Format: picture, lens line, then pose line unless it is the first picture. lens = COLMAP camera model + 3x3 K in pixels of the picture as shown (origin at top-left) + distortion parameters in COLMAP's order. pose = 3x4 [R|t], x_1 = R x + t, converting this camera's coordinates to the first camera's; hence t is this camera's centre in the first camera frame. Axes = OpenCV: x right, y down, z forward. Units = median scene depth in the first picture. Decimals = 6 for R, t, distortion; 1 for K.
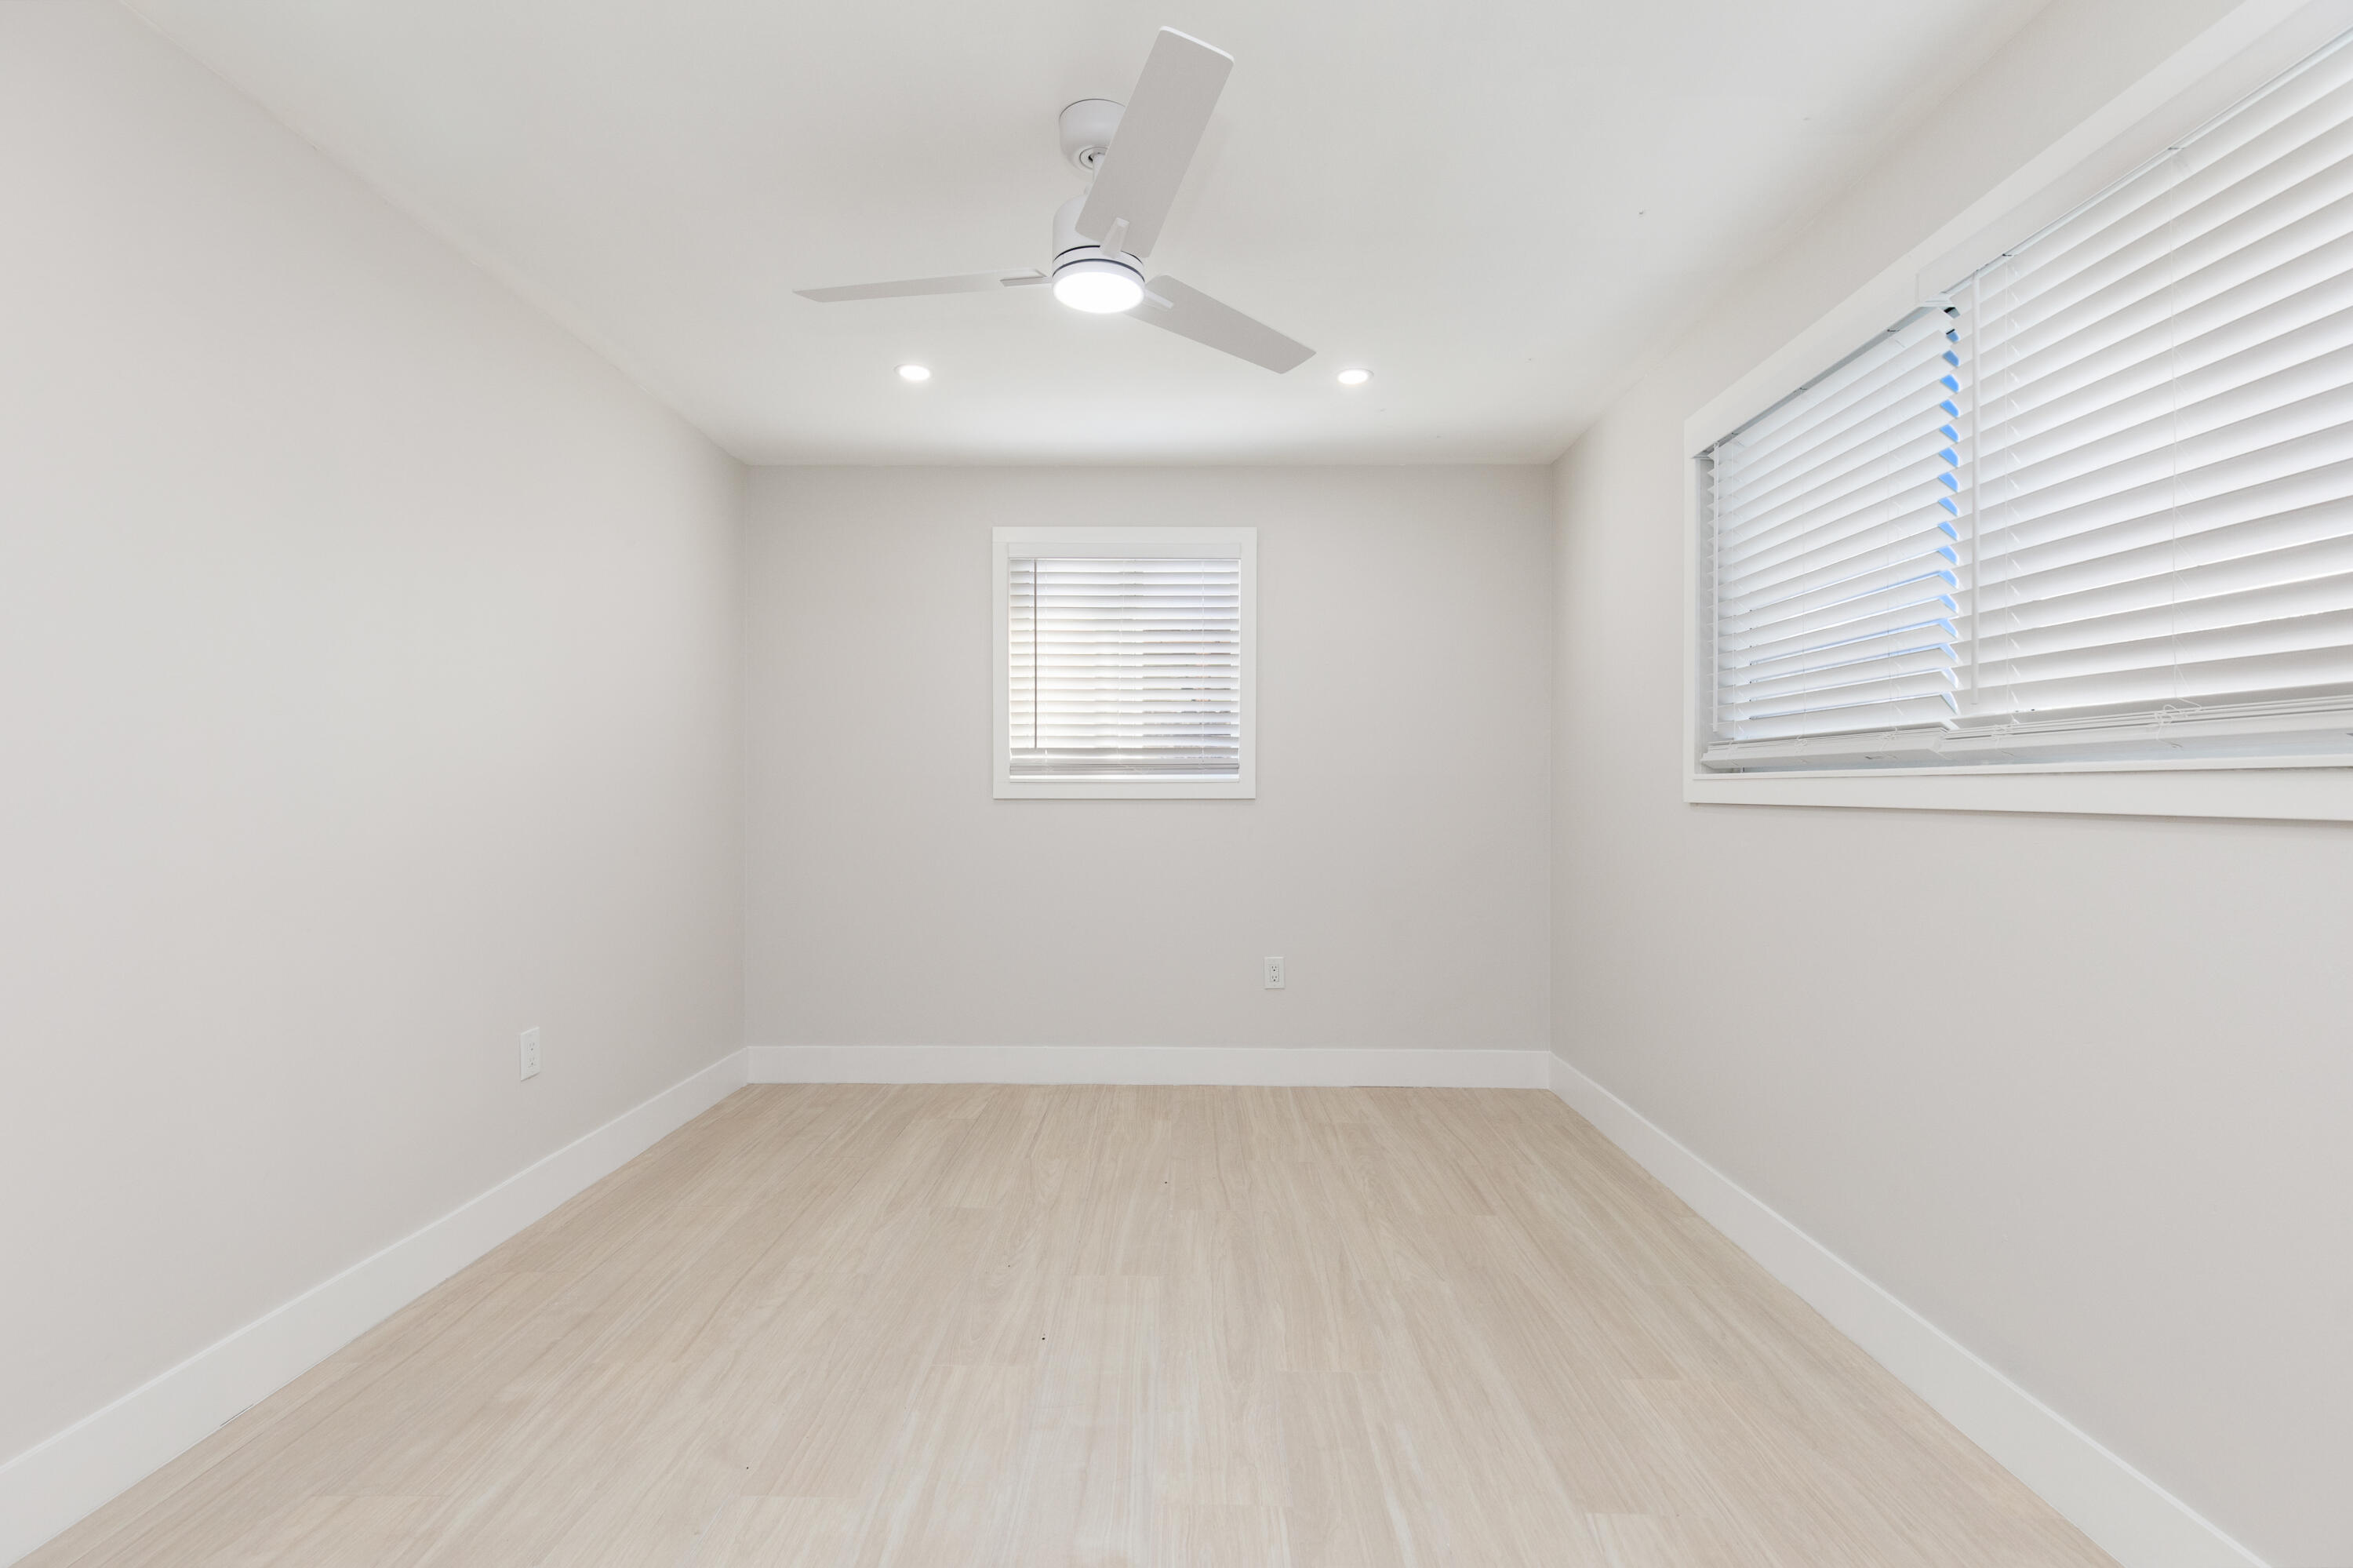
lens RADIAL K [[1059.3, 0, 1164.6], [0, 1059.3, 784.7], [0, 0, 1]] dist [0.002451, -0.000727]
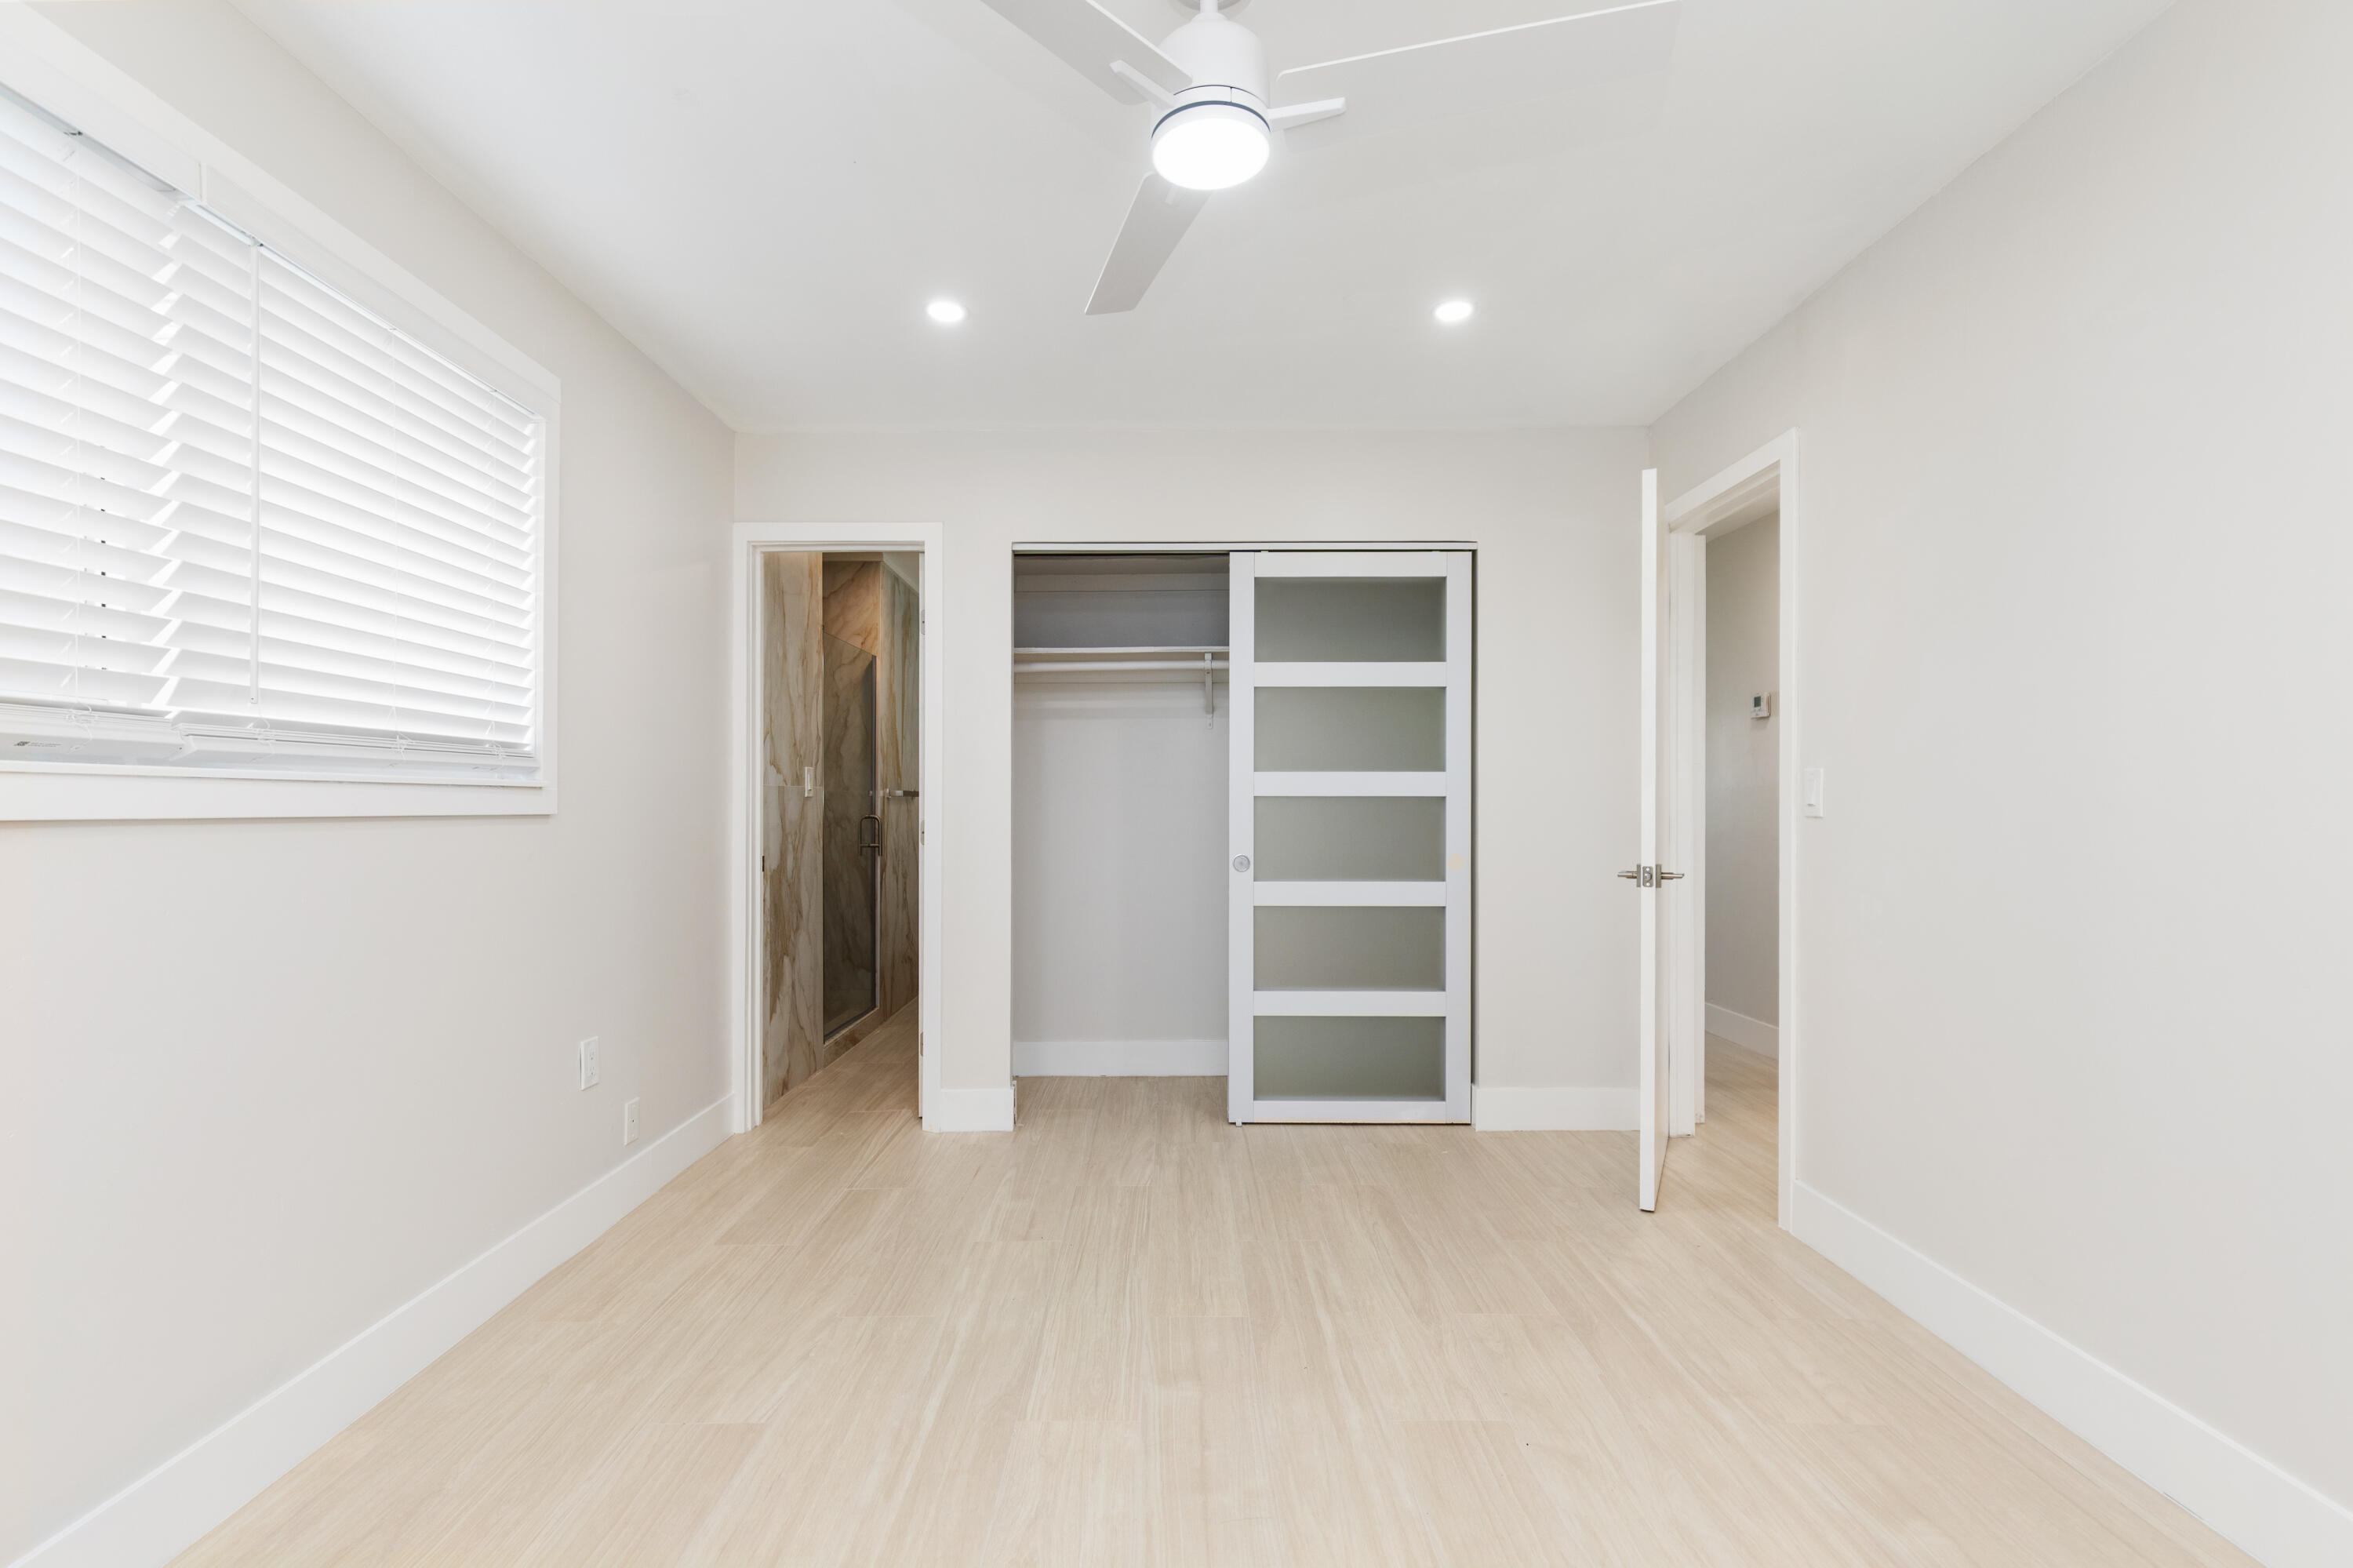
lens RADIAL K [[1097.4, 0, 1154.8], [0, 1097.4, 813.4], [0, 0, 1]] dist [0.013008, -0.000355]
pose [[-0.999944, 0.000528, -0.010545, -0.009373], [0.000469, 0.999984, 0.005560, 0.009936], [0.010548, 0.005555, -0.999929, 1.235752]]
